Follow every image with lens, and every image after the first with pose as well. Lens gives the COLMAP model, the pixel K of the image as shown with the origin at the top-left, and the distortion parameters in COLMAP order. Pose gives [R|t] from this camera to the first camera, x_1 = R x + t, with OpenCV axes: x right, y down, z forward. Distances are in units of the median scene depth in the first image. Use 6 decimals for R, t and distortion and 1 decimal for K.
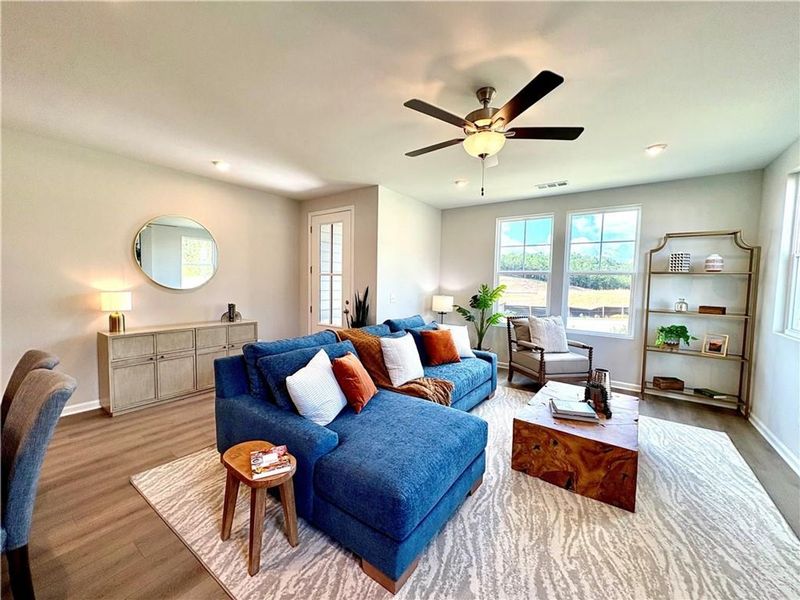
lens RADIAL K [[317.6, 0, 399.8], [0, 317.6, 300.5], [0, 0, 1]] dist [0.000438, 0.000046]
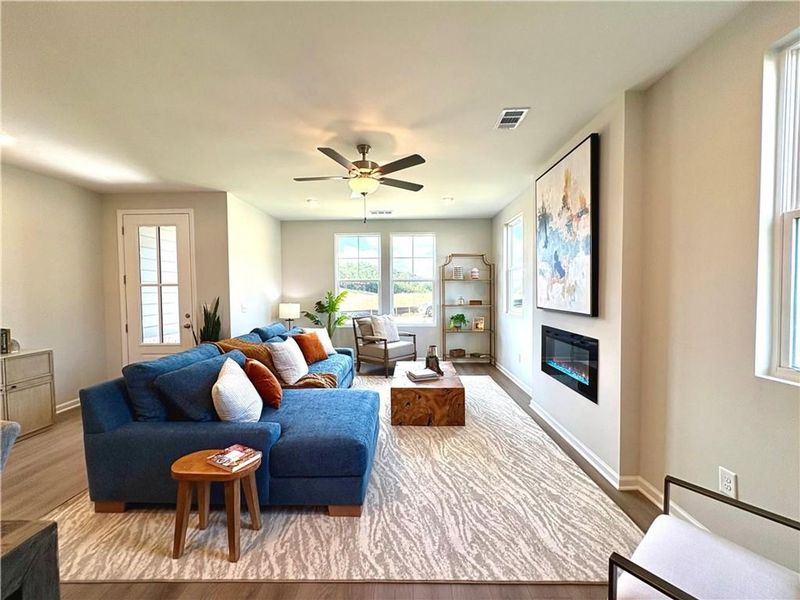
lens RADIAL K [[317.6, 0, 399.9], [0, 317.6, 300.0], [0, 0, 1]] dist [0.000438, 0.000046]
pose [[0.822309, -0.044702, 0.567283, -0.240757], [0.059789, 0.998179, -0.008011, 0.006658], [-0.565892, 0.040505, 0.823484, -0.102801]]
